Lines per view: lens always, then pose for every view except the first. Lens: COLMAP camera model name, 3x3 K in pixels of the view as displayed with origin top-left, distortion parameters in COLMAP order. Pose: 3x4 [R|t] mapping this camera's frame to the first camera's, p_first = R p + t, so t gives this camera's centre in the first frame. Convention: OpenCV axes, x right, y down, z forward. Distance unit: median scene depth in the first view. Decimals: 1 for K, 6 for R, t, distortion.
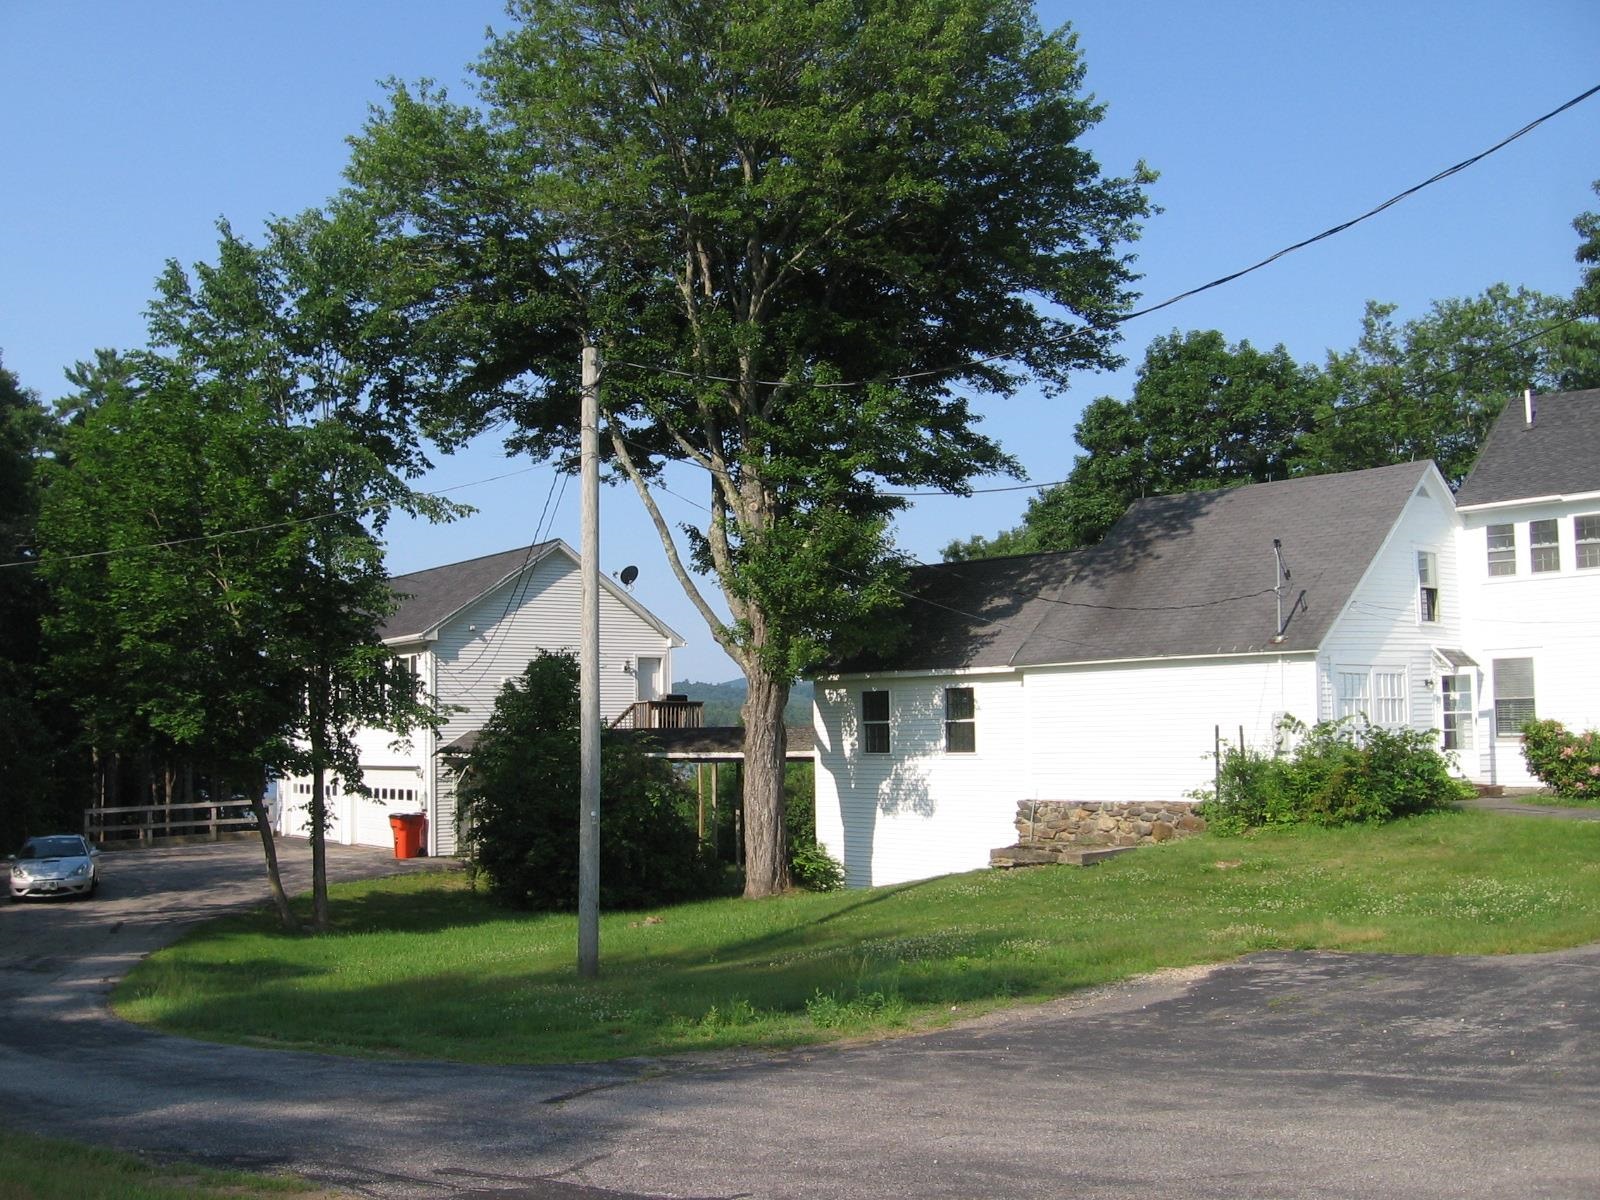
lens RADIAL K [[1672.2, 0, 781.9], [0, 1672.2, 607.3], [0, 0, 1]] dist [-0.136892, 0.054617]
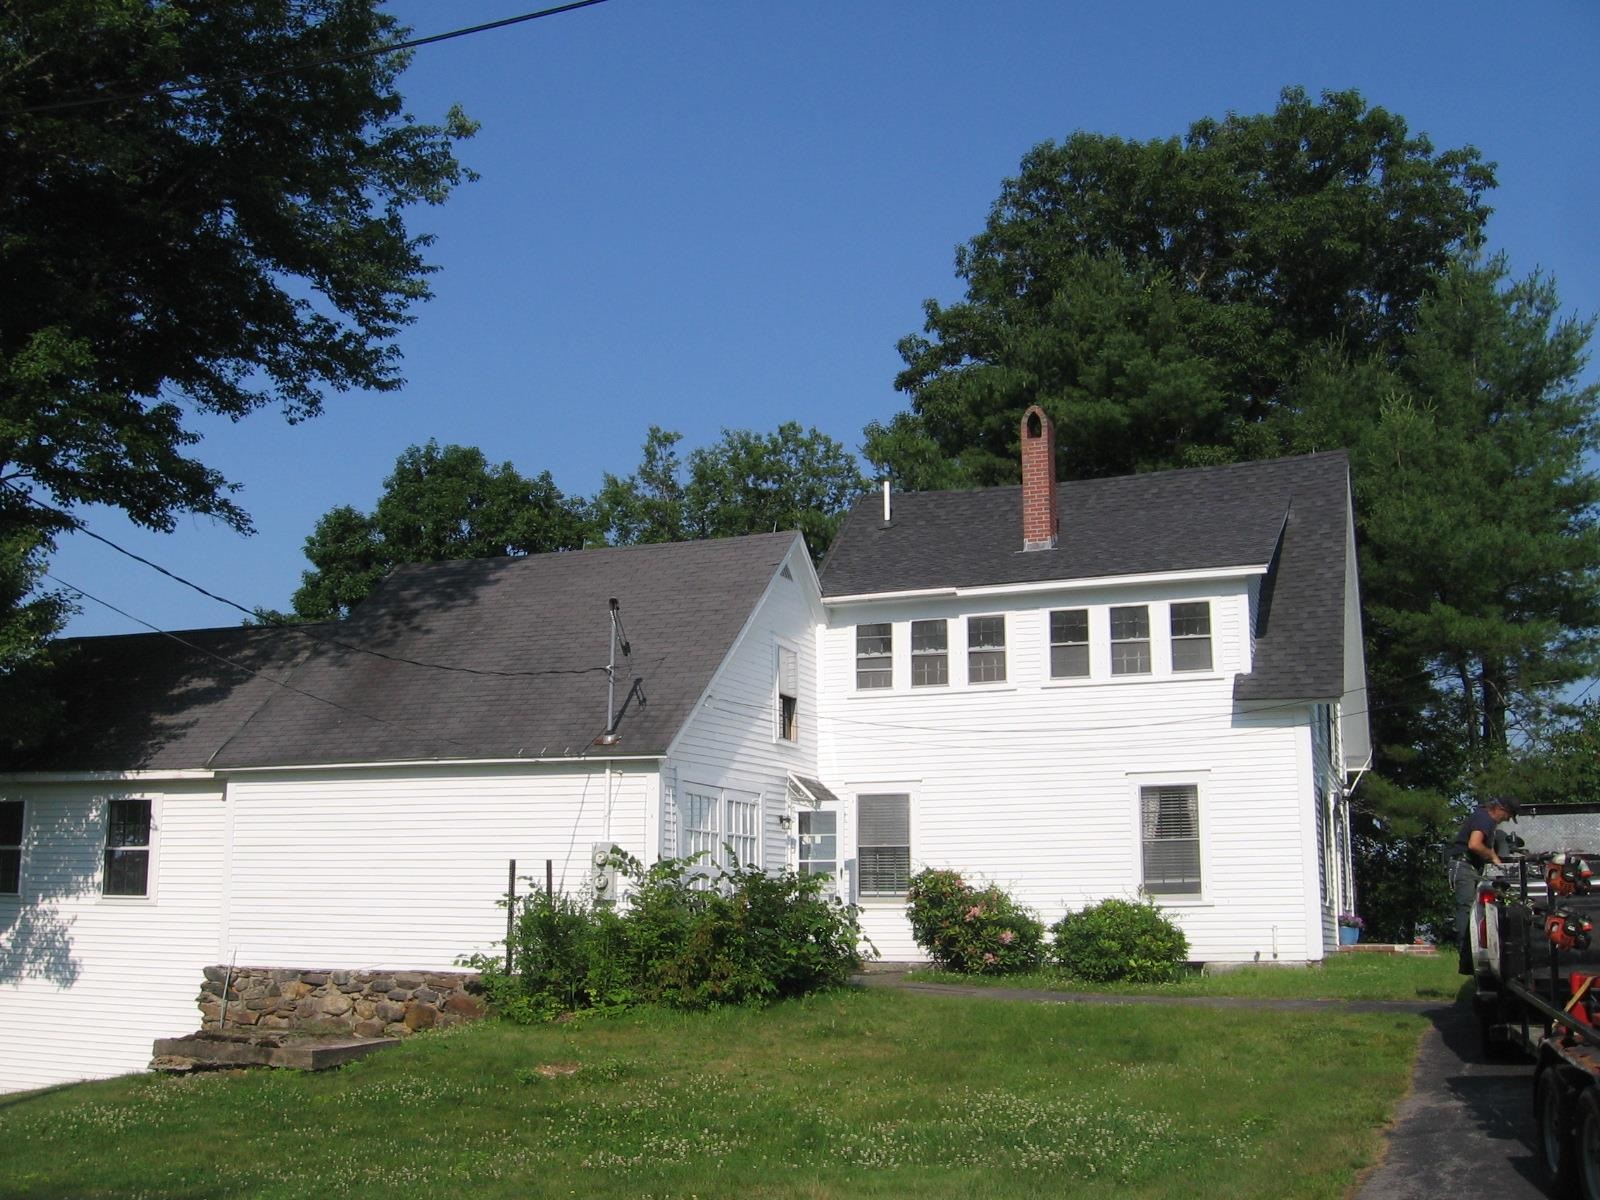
lens RADIAL K [[1672.2, 0, 781.9], [0, 1672.2, 607.3], [0, 0, 1]] dist [-0.136892, 0.054617]
pose [[0.889866, 0.101222, 0.444852, 0.040234], [-0.051041, 0.991043, -0.123404, 0.041507], [-0.453359, 0.087107, 0.887062, 0.293569]]
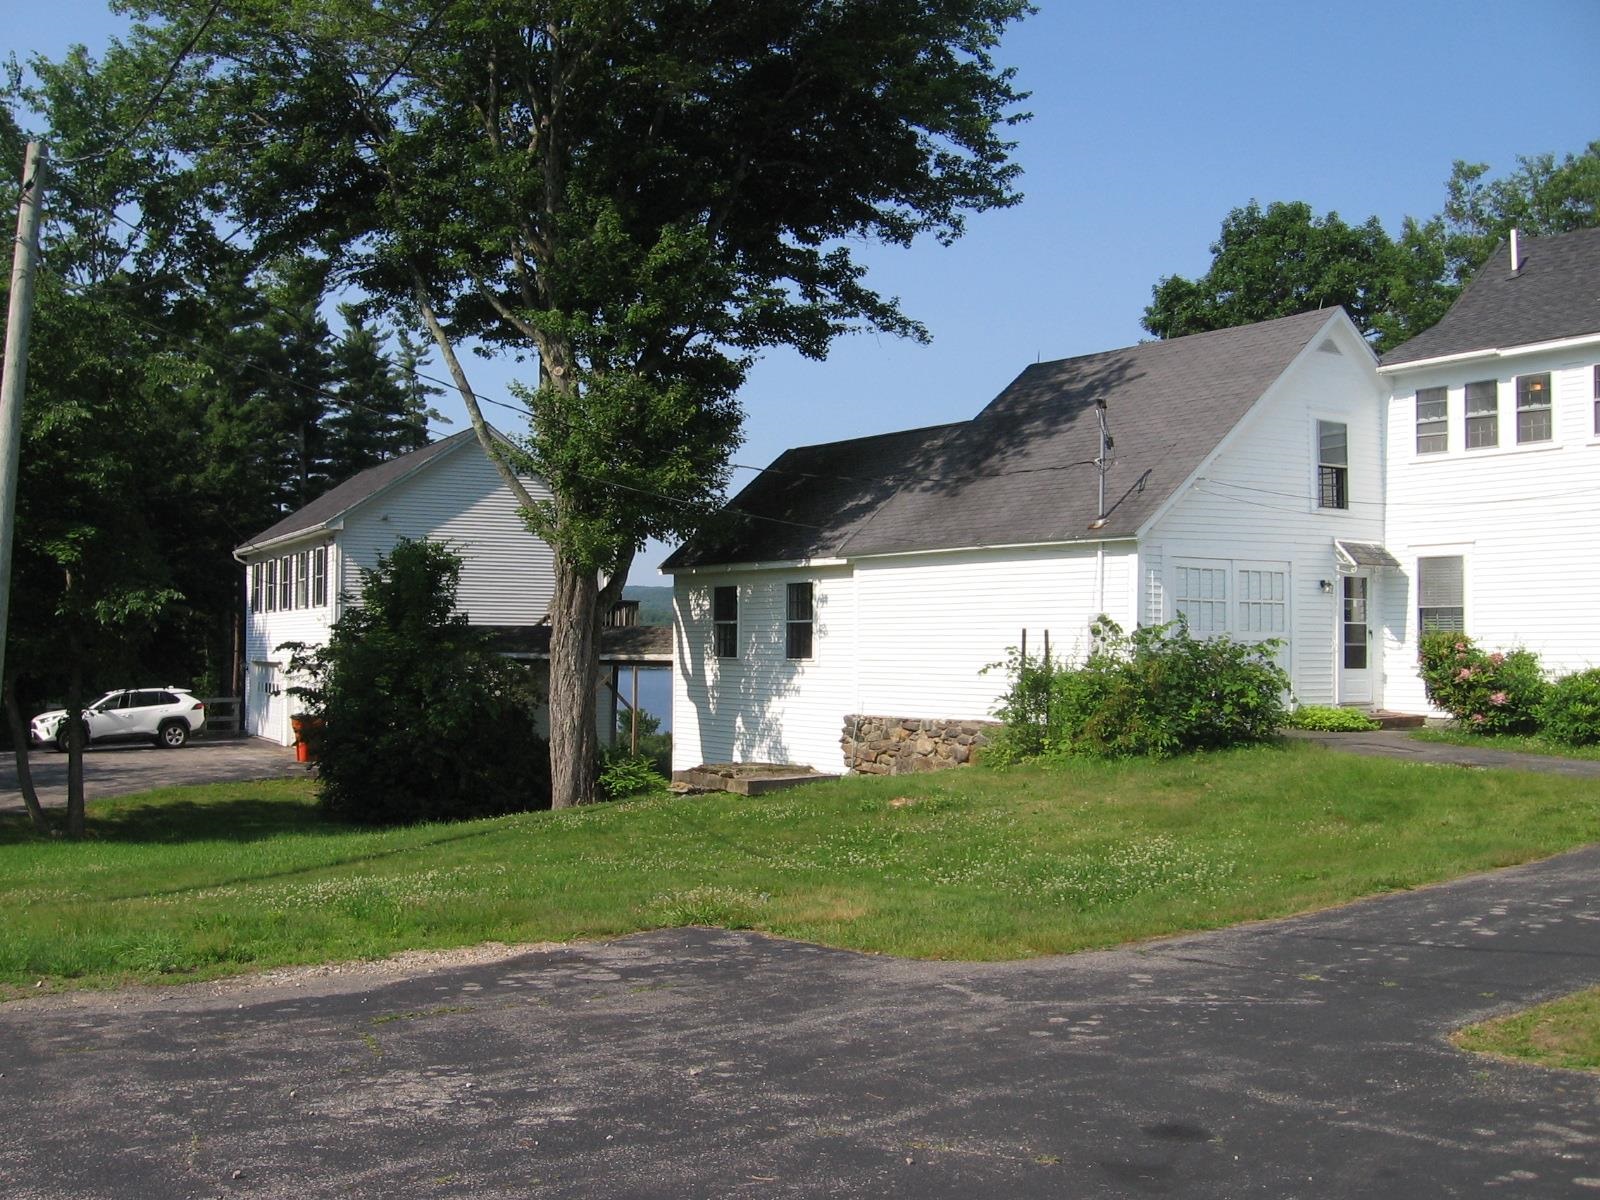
lens RADIAL K [[1672.2, 0, 781.9], [0, 1672.2, 607.3], [0, 0, 1]] dist [-0.136892, 0.054617]
pose [[0.990988, 0.017934, -0.132747, 0.225437], [-0.011044, 0.998562, 0.052456, 0.016902], [0.133497, -0.050517, 0.989761, 0.157588]]
